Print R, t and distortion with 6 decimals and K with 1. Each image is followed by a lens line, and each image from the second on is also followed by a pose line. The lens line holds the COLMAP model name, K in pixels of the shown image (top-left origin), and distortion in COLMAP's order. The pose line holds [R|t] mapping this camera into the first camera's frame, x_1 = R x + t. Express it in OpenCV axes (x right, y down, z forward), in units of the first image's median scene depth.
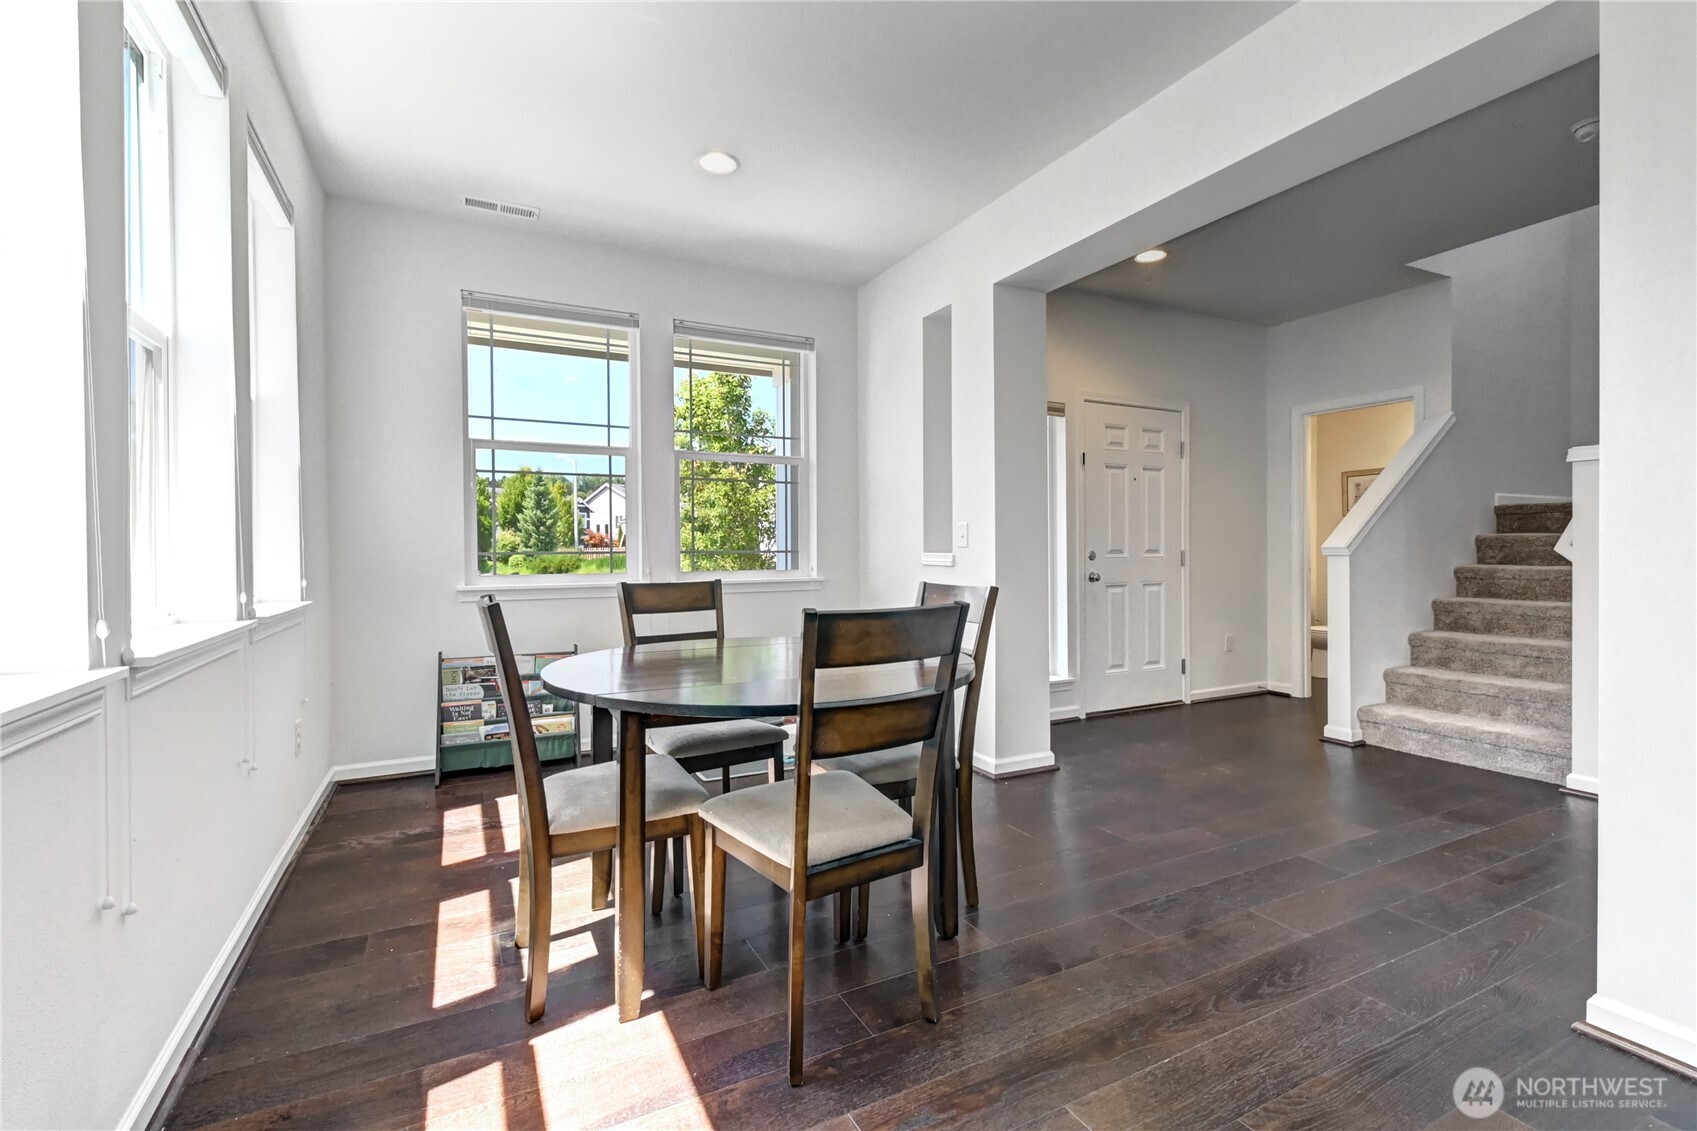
lens RADIAL K [[764.3, 0, 850.6], [0, 764.3, 559.9], [0, 0, 1]] dist [0.002483, 0.000351]
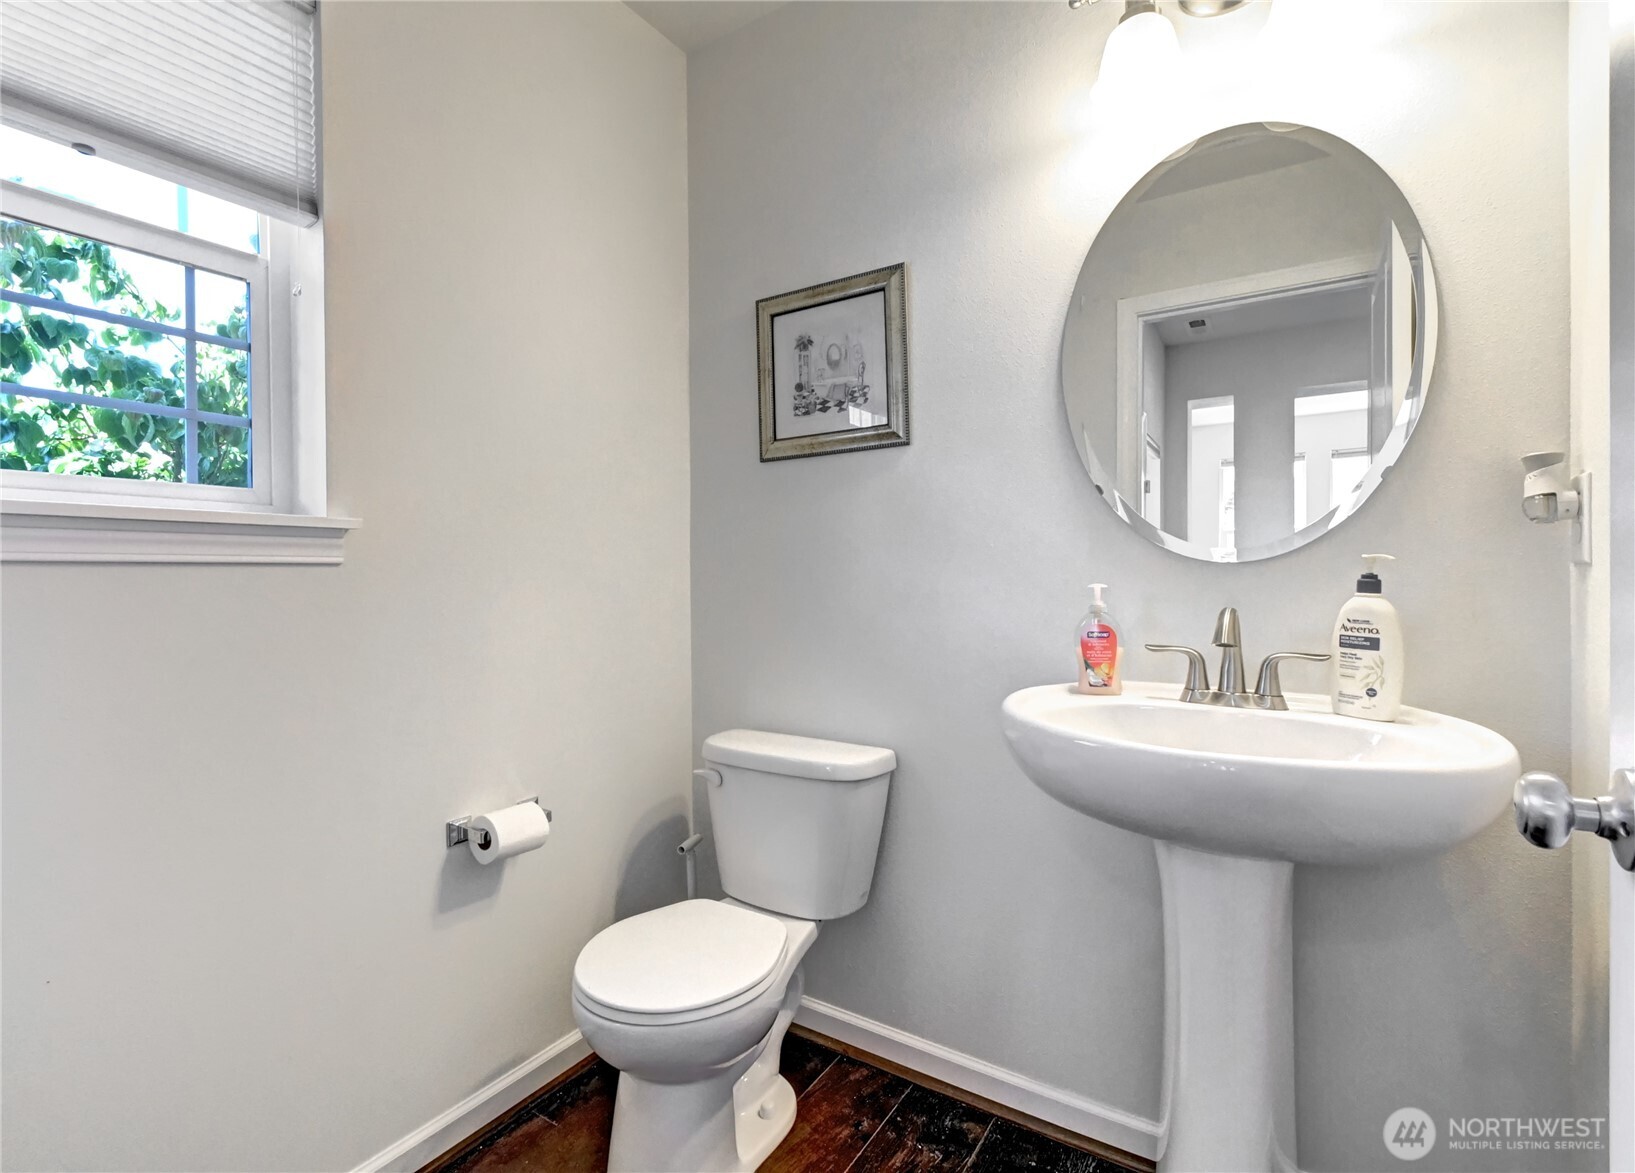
lens RADIAL K [[753.9, 0, 817.5], [0, 753.9, 584.8], [0, 0, 1]] dist [-0.000018, 0.000000]
pose [[0.867357, -0.005502, 0.497655, 0.532035], [0.007033, 0.999975, -0.001202, -0.013781], [-0.497636, 0.004542, 0.867374, 0.765040]]
